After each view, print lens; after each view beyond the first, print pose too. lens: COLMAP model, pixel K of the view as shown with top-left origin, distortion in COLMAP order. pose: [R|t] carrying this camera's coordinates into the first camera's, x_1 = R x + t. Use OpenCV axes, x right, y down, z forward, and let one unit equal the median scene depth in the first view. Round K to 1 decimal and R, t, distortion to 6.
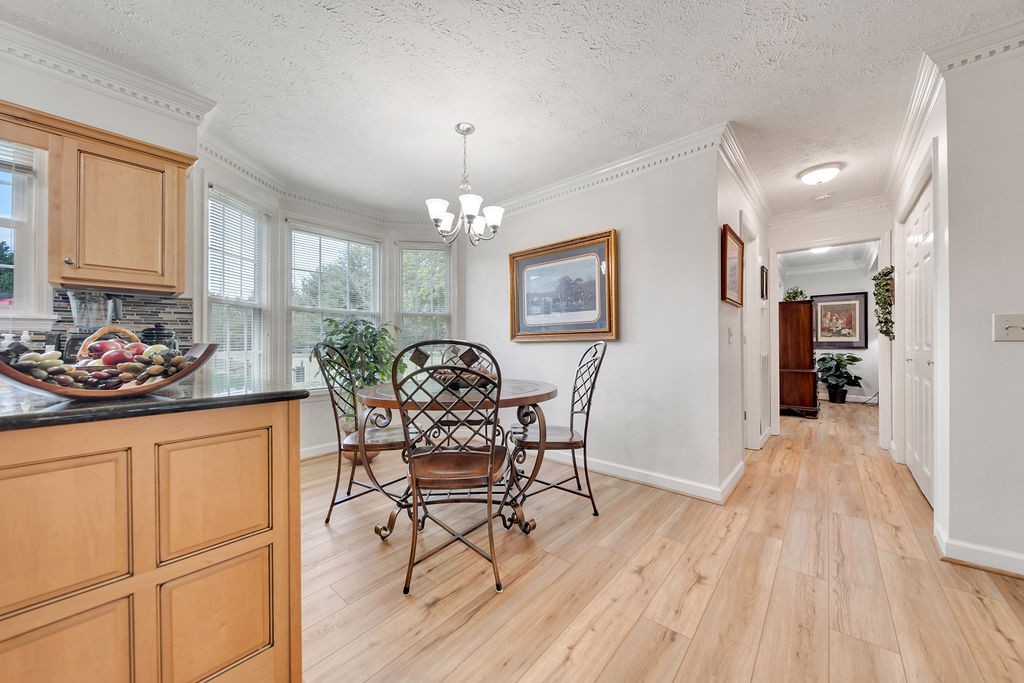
lens RADIAL K [[366.0, 0, 512.0], [0, 366.0, 341.5], [0, 0, 1]] dist [-0.000403, -0.000129]
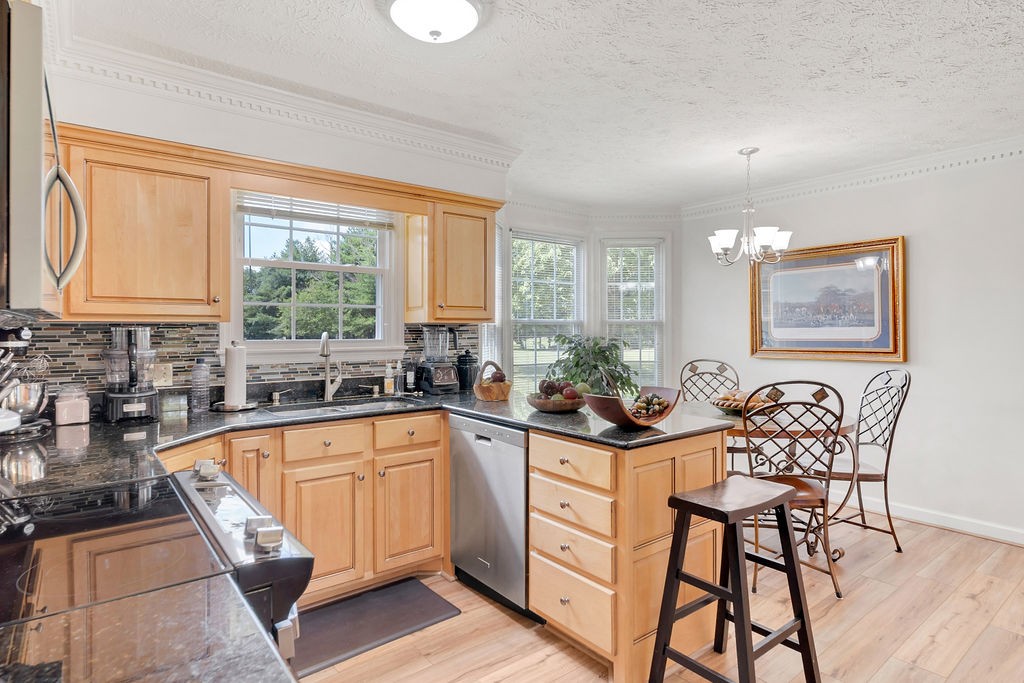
lens RADIAL K [[552.7, 0, 515.4], [0, 552.7, 332.8], [0, 0, 1]] dist [0.000290, -0.001815]
pose [[0.981973, 0.001361, -0.189018, -0.528383], [0.000273, 0.999963, 0.008619, -0.121946], [0.189023, -0.008516, 0.981936, -0.658832]]
